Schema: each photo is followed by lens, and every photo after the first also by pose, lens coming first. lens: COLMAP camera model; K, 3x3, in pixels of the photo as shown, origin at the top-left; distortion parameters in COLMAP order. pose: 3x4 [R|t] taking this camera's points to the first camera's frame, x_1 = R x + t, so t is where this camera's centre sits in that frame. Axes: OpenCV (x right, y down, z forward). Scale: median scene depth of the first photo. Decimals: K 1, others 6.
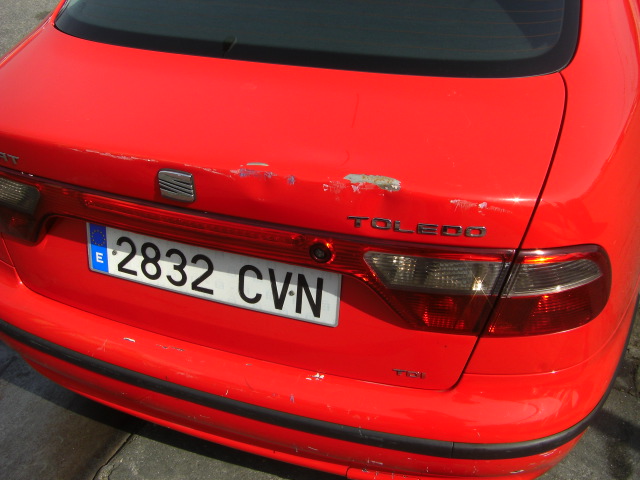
lens RADIAL K [[710.5, 0, 306.1], [0, 710.5, 238.3], [0, 0, 1]] dist [-0.149592, 0.047454]
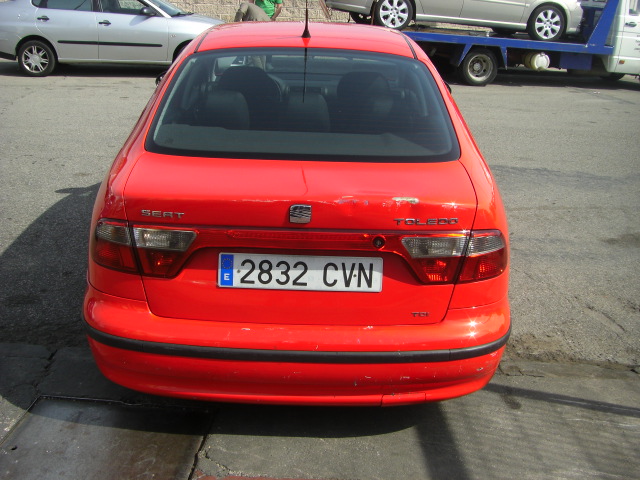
lens RADIAL K [[710.5, 0, 306.1], [0, 710.5, 238.3], [0, 0, 1]] dist [-0.149592, 0.047454]
pose [[0.931567, -0.045026, 0.360770, -0.770671], [0.153910, 0.947840, -0.279125, 0.464143], [-0.329385, 0.315549, 0.889907, -0.586373]]
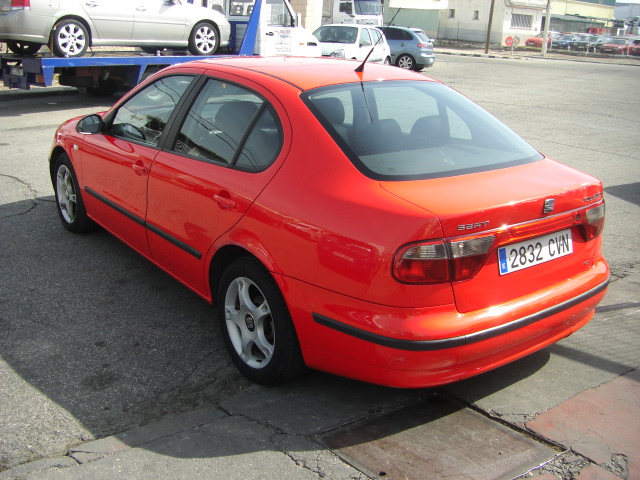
lens RADIAL K [[710.5, 0, 306.1], [0, 710.5, 238.3], [0, 0, 1]] dist [-0.149592, 0.047454]
pose [[0.539946, -0.198212, 0.818028, -2.476858], [0.475434, 0.873808, -0.102086, -0.118760], [-0.694565, 0.444039, 0.566046, 0.218300]]
